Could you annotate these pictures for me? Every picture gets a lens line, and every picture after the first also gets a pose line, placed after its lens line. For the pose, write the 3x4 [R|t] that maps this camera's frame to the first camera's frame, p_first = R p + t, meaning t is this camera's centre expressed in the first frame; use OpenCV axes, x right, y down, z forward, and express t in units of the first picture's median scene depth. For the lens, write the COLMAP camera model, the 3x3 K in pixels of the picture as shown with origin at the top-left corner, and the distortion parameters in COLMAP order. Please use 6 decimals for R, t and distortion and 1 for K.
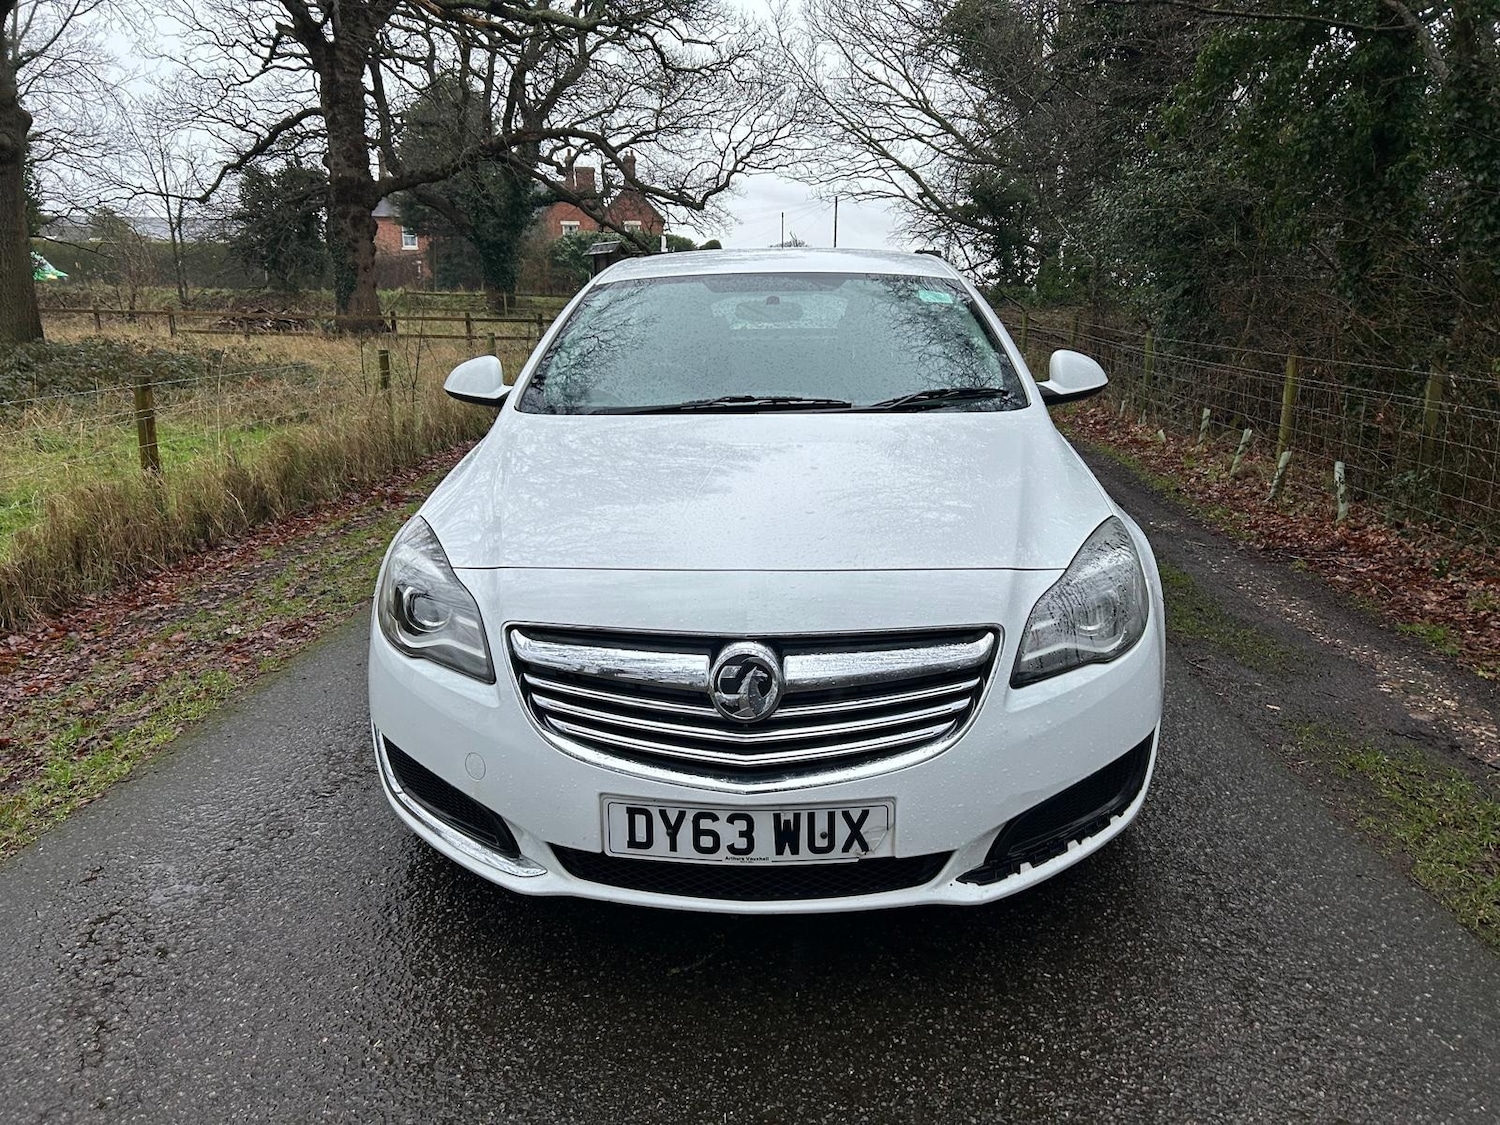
lens RADIAL K [[1135.4, 0, 768.0], [0, 1135.4, 595.9], [0, 0, 1]] dist [0.043672, -0.001126]
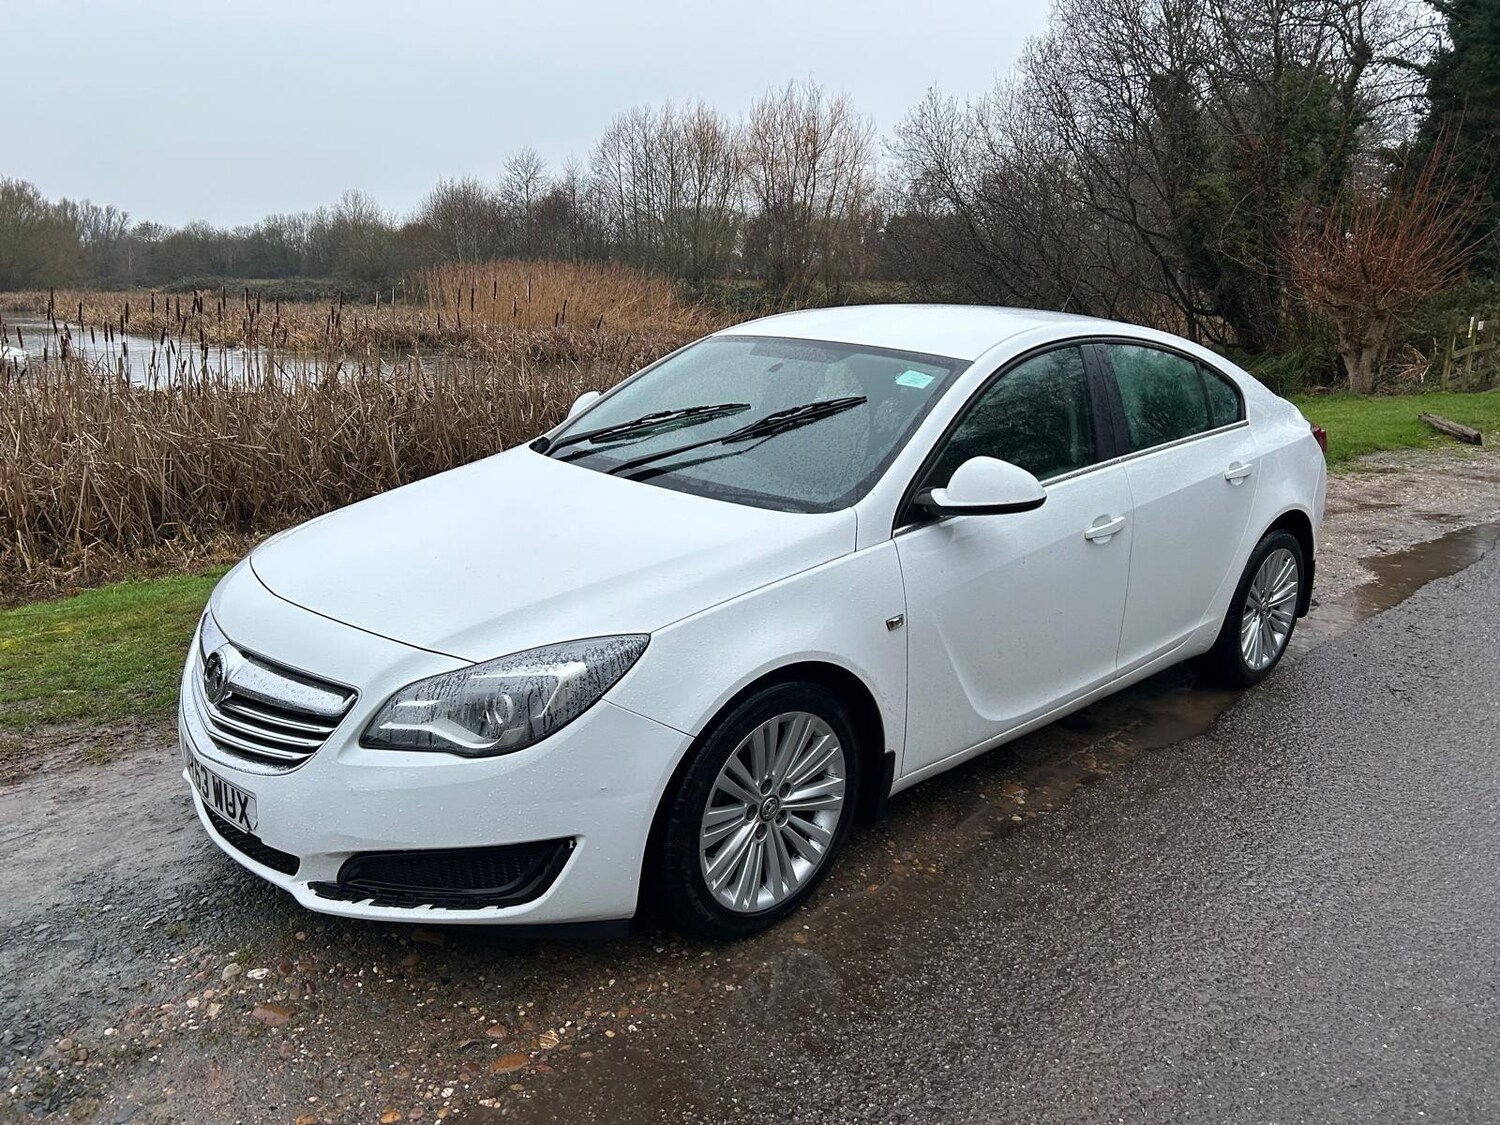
lens RADIAL K [[1136.8, 0, 746.2], [0, 1136.8, 547.3], [0, 0, 1]] dist [0.045710, -0.053341]
pose [[0.713112, 0.205990, -0.670104, 1.243701], [-0.204787, 0.975374, 0.081900, -0.296871], [0.670473, 0.078825, 0.737735, 0.382403]]
